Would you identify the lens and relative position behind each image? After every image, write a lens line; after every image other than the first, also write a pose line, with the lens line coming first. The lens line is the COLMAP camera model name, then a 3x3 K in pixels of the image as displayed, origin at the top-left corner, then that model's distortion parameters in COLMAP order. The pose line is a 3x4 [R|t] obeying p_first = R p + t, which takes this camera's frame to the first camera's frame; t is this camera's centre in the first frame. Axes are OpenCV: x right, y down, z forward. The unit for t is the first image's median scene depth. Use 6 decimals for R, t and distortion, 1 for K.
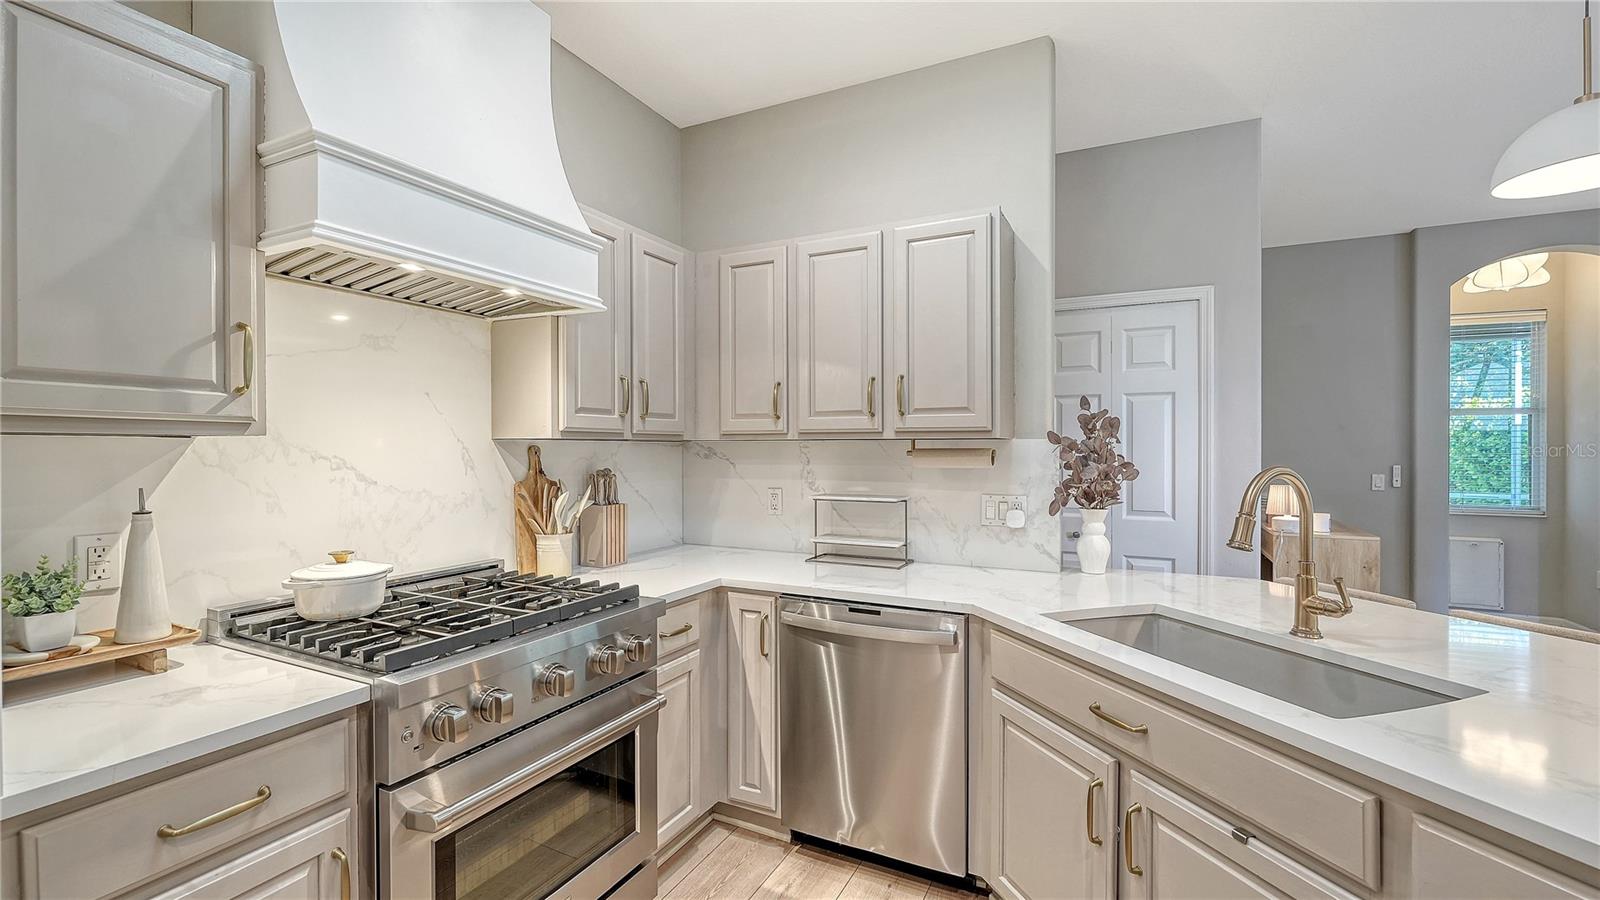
lens RADIAL K [[678.5, 0, 800.0], [0, 678.5, 450.0], [0, 0, 1]] dist [-0.000747, -0.000003]
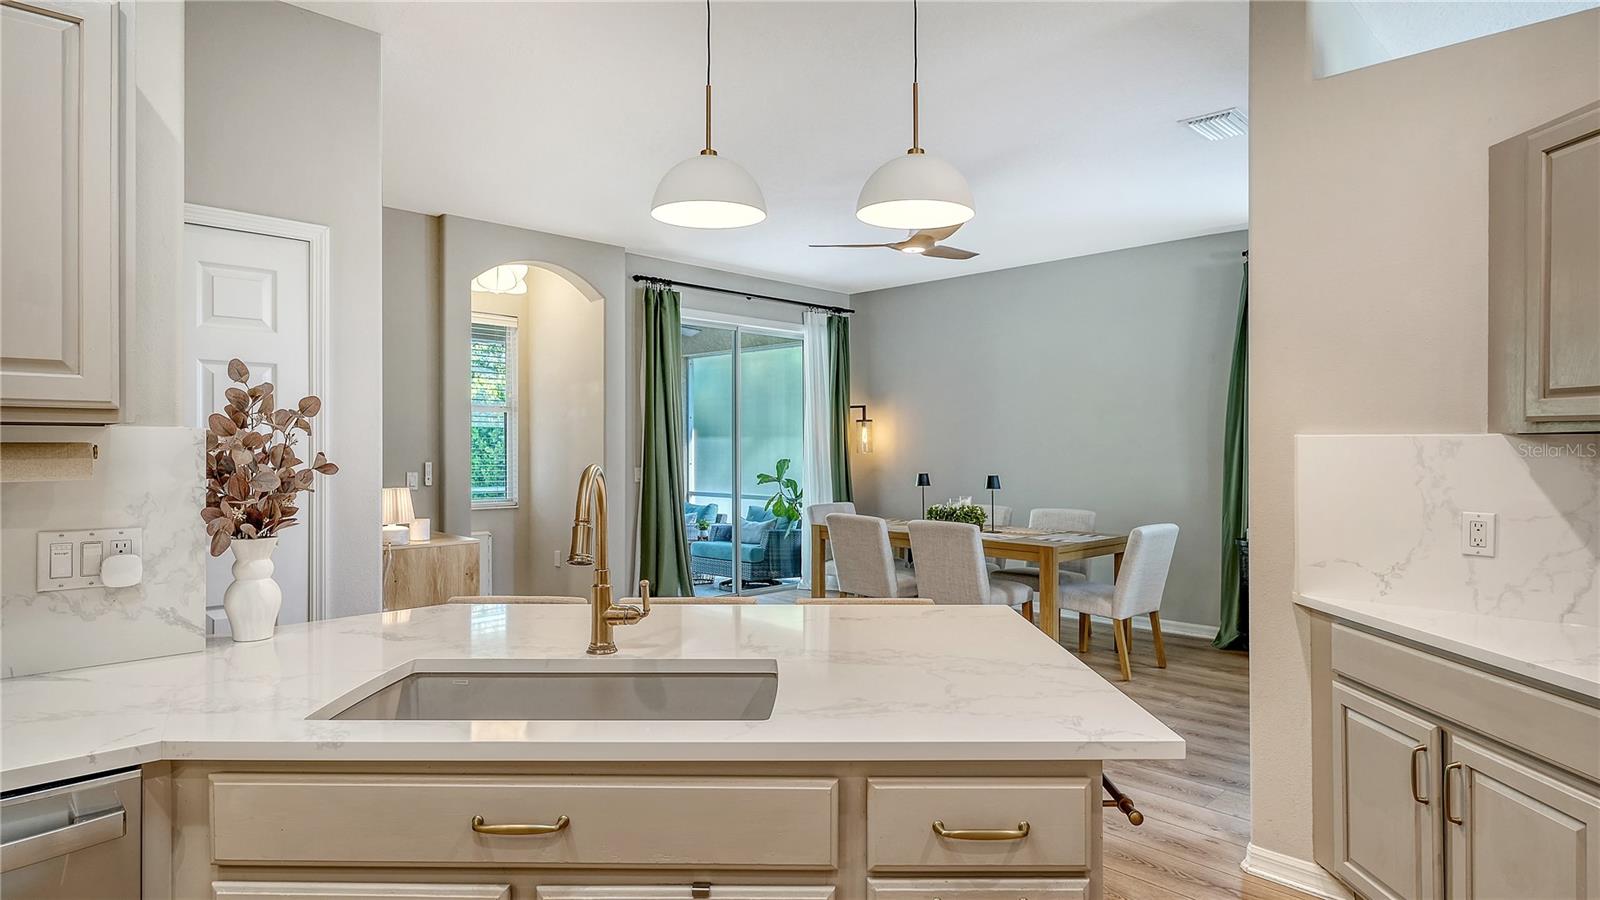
lens RADIAL K [[867.3, 0, 800.0], [0, 867.3, 450.0], [0, 0, 1]] dist [-0.000792, -0.000648]
pose [[0.324117, -0.005054, 0.946004, -0.172521], [0.001541, 0.999987, 0.004814, 0.000914], [-0.946016, -0.000102, 0.324121, 0.255245]]
